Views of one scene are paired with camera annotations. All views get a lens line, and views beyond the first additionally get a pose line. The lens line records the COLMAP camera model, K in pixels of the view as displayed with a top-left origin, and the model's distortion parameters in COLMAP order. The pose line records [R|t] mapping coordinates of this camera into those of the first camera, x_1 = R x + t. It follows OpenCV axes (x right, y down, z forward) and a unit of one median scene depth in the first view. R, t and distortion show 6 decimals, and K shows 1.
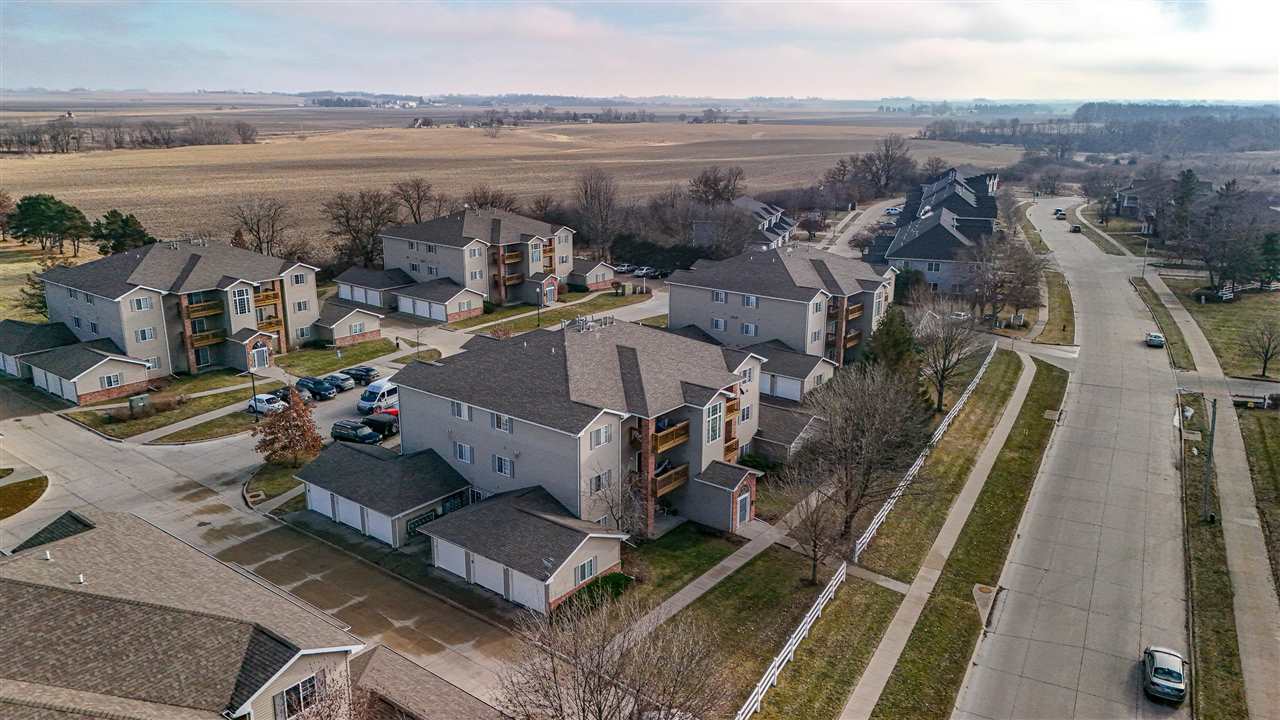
lens RADIAL K [[936.4, 0, 640.9], [0, 936.4, 359.0], [0, 0, 1]] dist [0.097764, -0.112202]
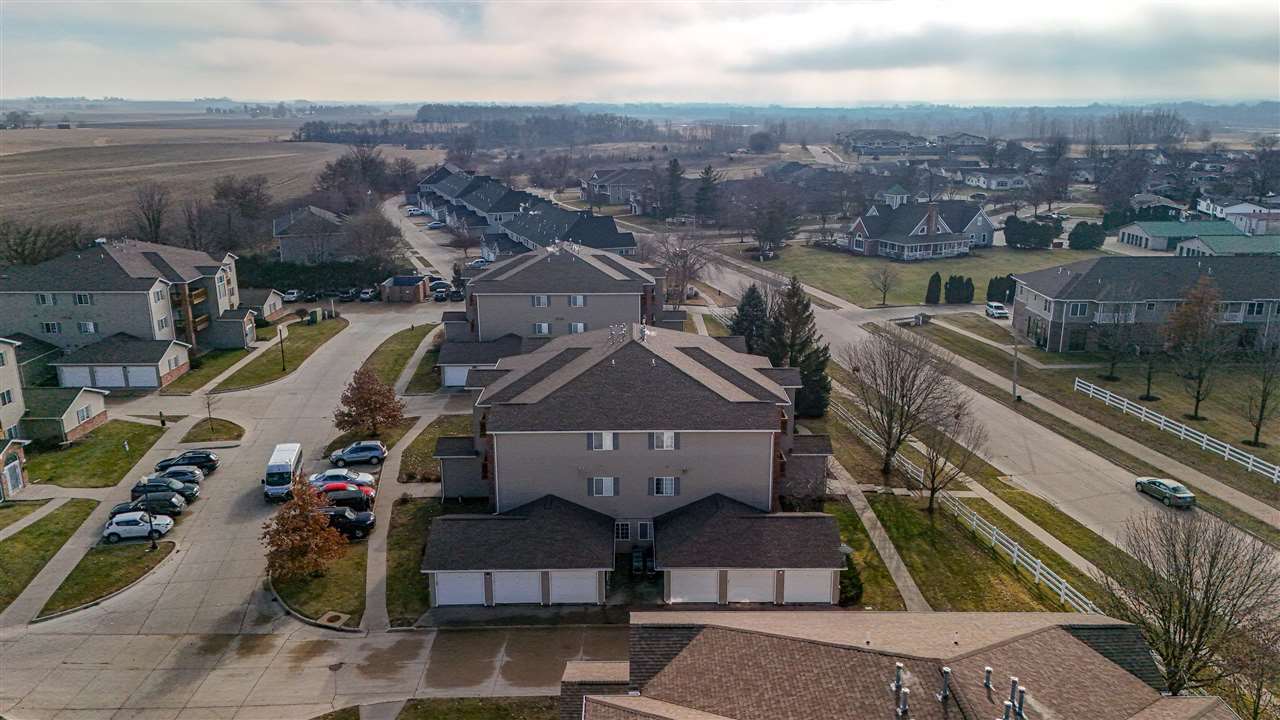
lens RADIAL K [[936.4, 0, 640.9], [0, 936.4, 359.0], [0, 0, 1]] dist [0.097764, -0.112202]
pose [[0.781587, -0.175370, 0.598638, -0.433975], [0.176040, 0.982671, 0.058032, -0.044694], [-0.598442, 0.060027, 0.798915, 0.147143]]
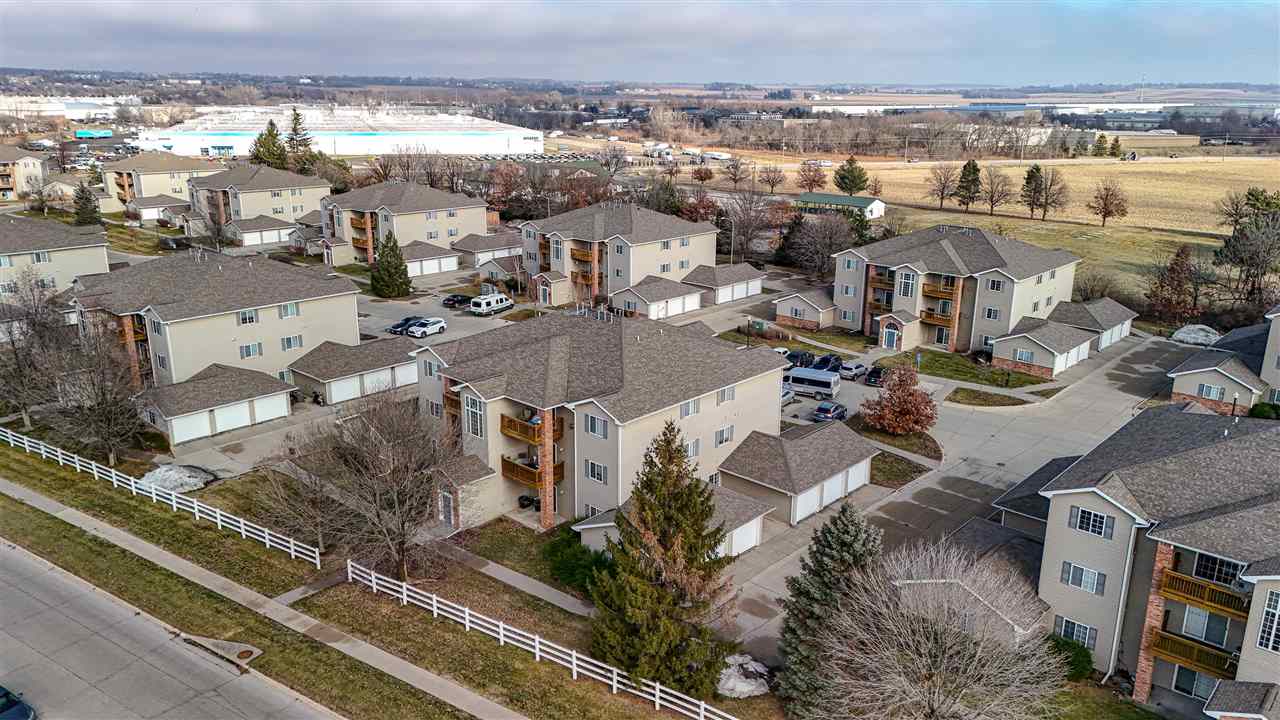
lens RADIAL K [[936.4, 0, 640.9], [0, 936.4, 359.0], [0, 0, 1]] dist [0.097764, -0.112202]
pose [[-0.078145, 0.271140, -0.959363, 0.614172], [-0.277168, 0.918458, 0.282156, -0.193190], [0.957638, 0.287954, 0.003378, 0.713831]]
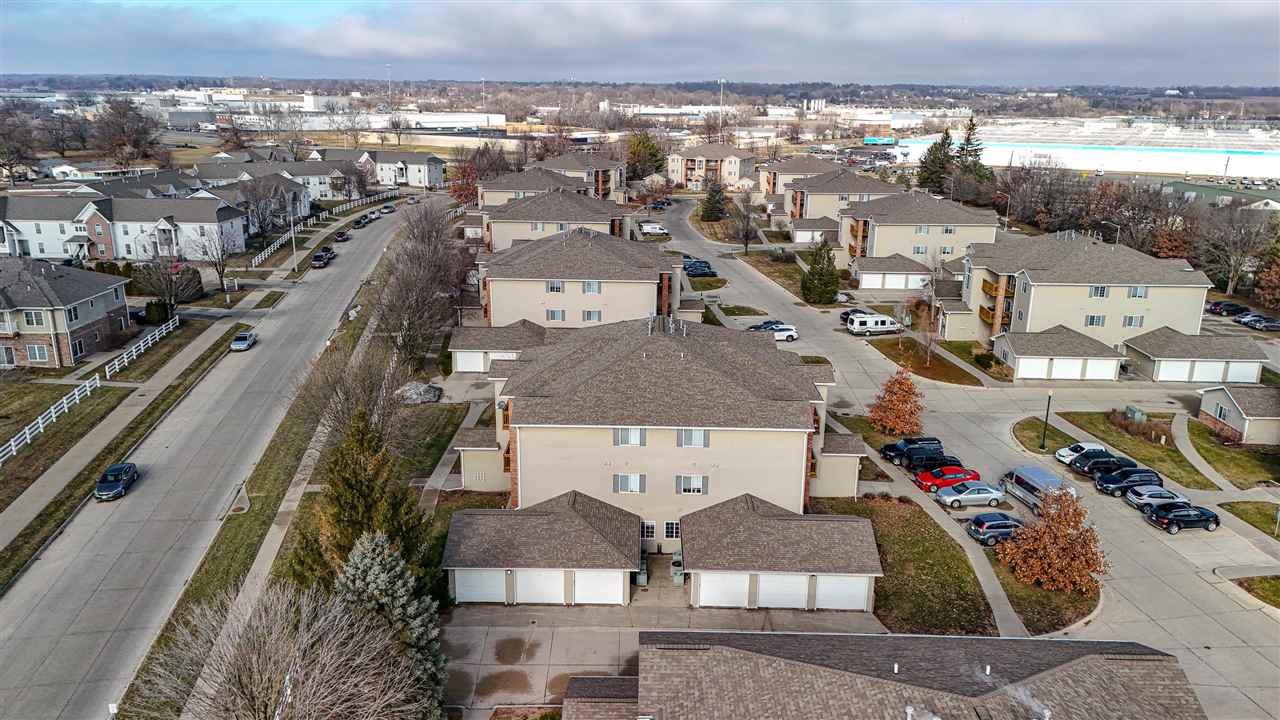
lens RADIAL K [[936.4, 0, 640.9], [0, 936.4, 359.0], [0, 0, 1]] dist [0.097764, -0.112202]
pose [[-0.794974, 0.152718, -0.587106, 0.351238], [-0.178327, 0.866206, 0.466783, -0.301675], [0.579841, 0.475777, -0.661378, 1.103717]]
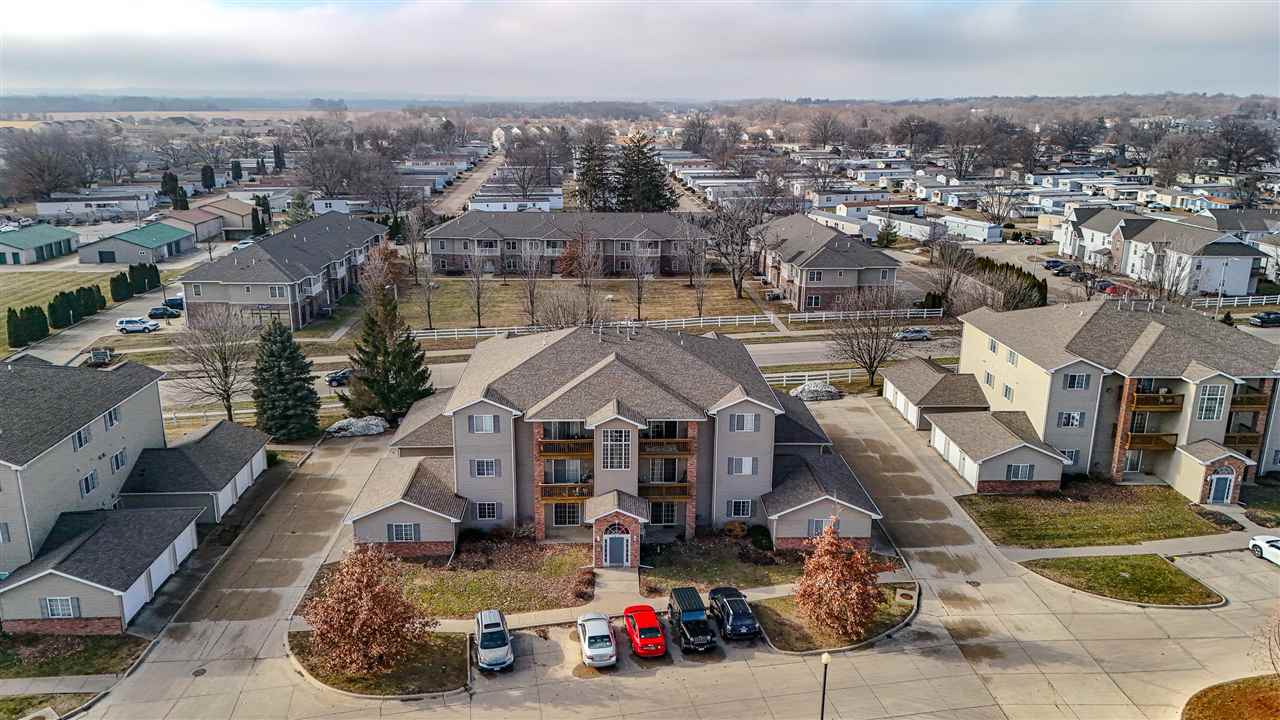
lens RADIAL K [[936.4, 0, 640.9], [0, 936.4, 359.0], [0, 0, 1]] dist [0.097764, -0.112202]
pose [[-0.652955, -0.215000, 0.726240, -0.548458], [0.189245, 0.882137, 0.431300, -0.294349], [-0.733373, 0.419057, -0.535309, 1.034831]]
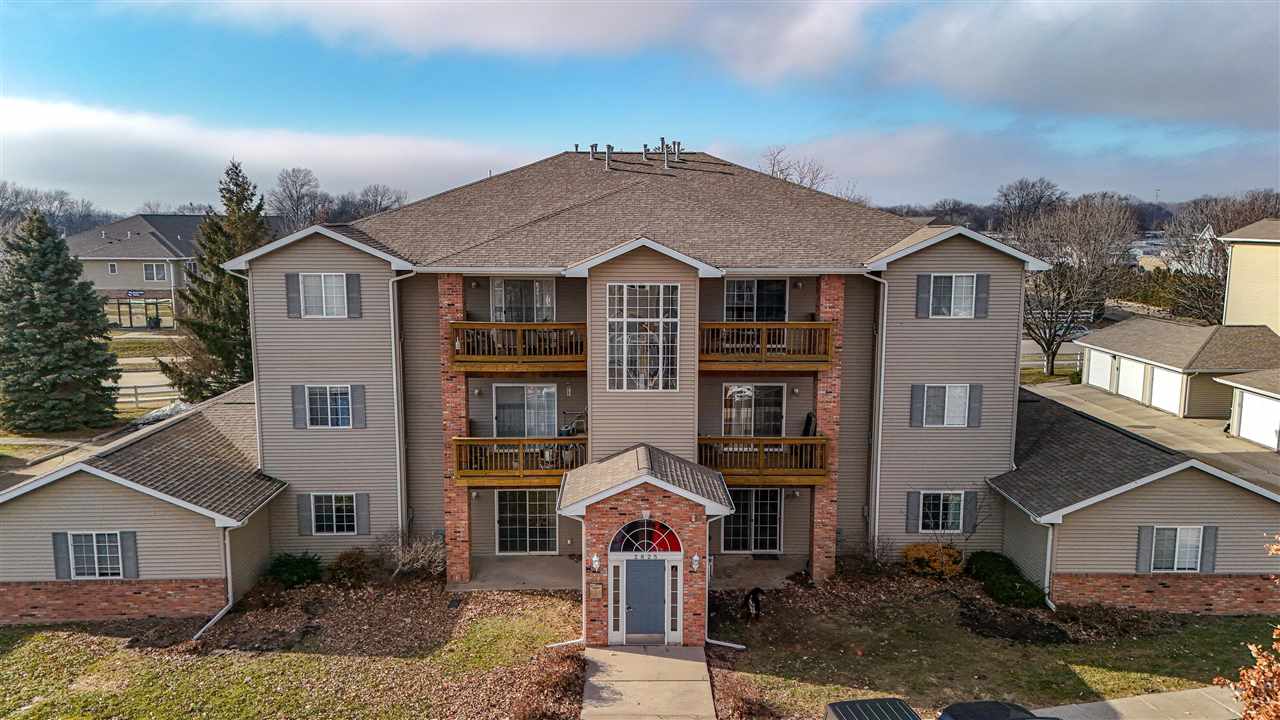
lens RADIAL K [[936.4, 0, 640.9], [0, 936.4, 359.0], [0, 0, 1]] dist [0.097764, -0.112202]
pose [[-0.636946, -0.121747, 0.761234, -0.300799], [0.201323, 0.926915, 0.316697, -0.063320], [-0.744156, 0.354973, -0.565885, 0.888862]]
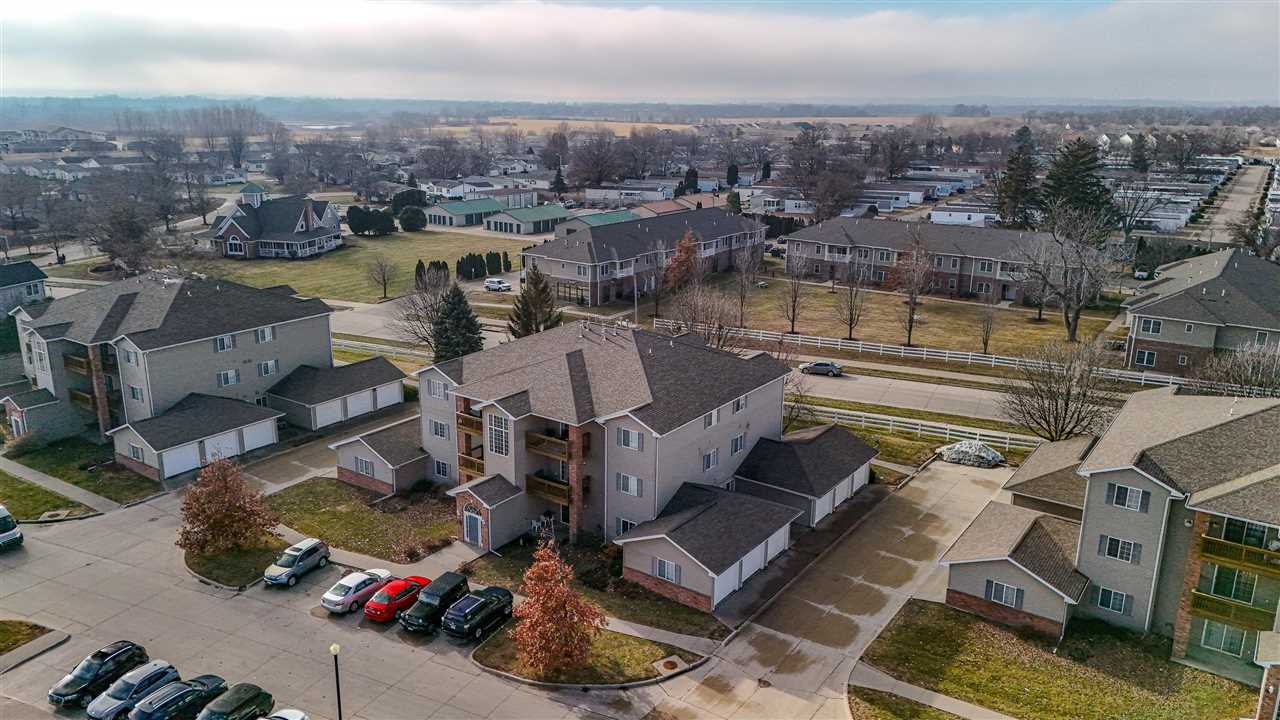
lens RADIAL K [[936.4, 0, 640.9], [0, 936.4, 359.0], [0, 0, 1]] dist [0.097764, -0.112202]
pose [[-0.056039, -0.275357, 0.959707, -0.698039], [0.254495, 0.925528, 0.280411, -0.187293], [-0.965449, 0.259955, 0.018212, 0.645783]]
